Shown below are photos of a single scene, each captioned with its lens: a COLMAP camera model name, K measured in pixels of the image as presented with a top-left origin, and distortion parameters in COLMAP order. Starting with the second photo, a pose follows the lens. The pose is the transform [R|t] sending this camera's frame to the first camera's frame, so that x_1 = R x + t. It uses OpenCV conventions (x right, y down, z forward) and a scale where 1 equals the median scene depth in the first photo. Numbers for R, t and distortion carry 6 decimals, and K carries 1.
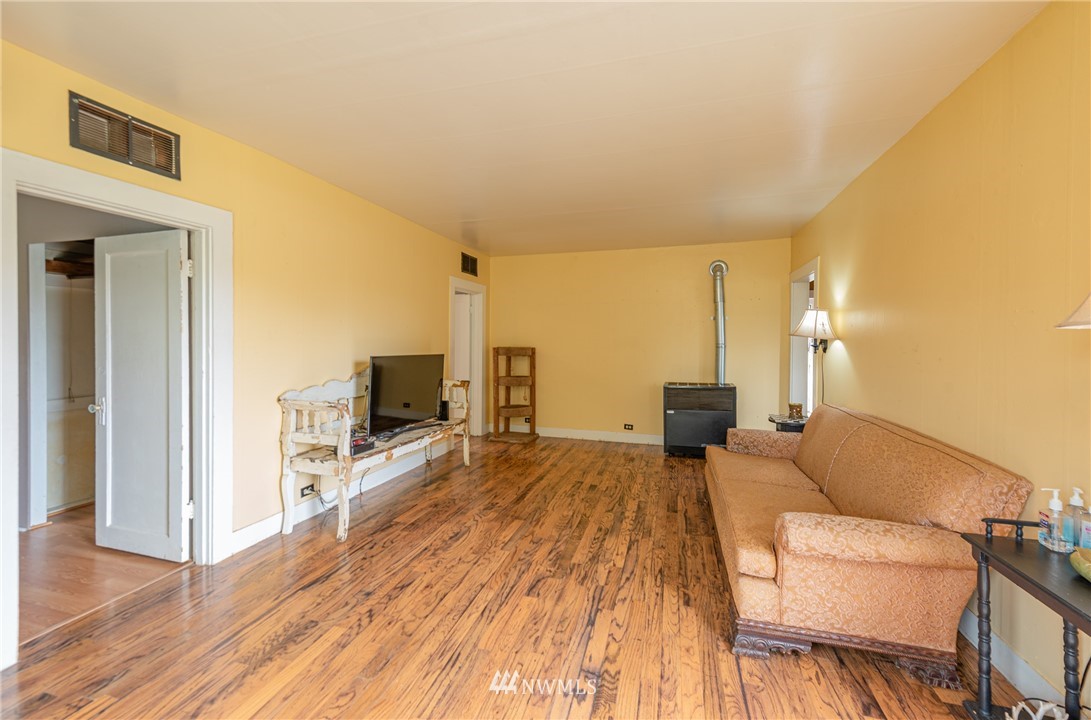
lens RADIAL K [[444.3, 0, 545.8], [0, 444.3, 337.8], [0, 0, 1]] dist [0.002730, 0.000063]
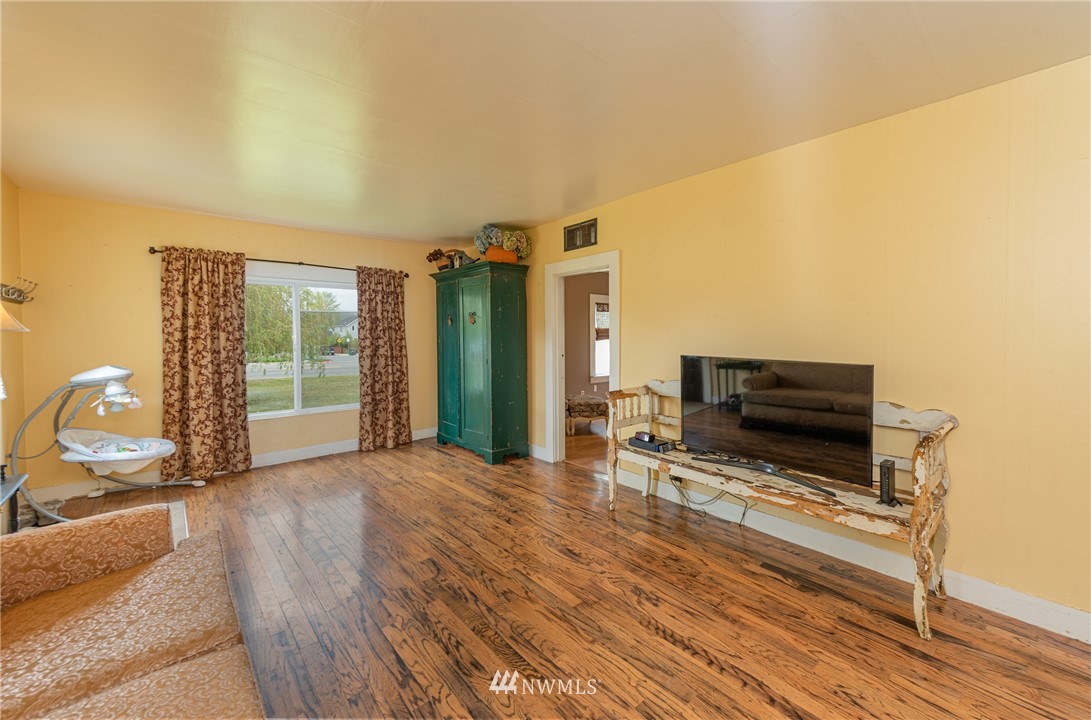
lens RADIAL K [[444.3, 0, 557.7], [0, 444.3, 341.2], [0, 0, 1]] dist [0.002730, 0.000063]
pose [[-0.541439, 0.009377, -0.840688, 0.614933], [0.003389, 0.999954, 0.008971, 0.004162], [0.840733, 0.002008, -0.541446, 1.573877]]
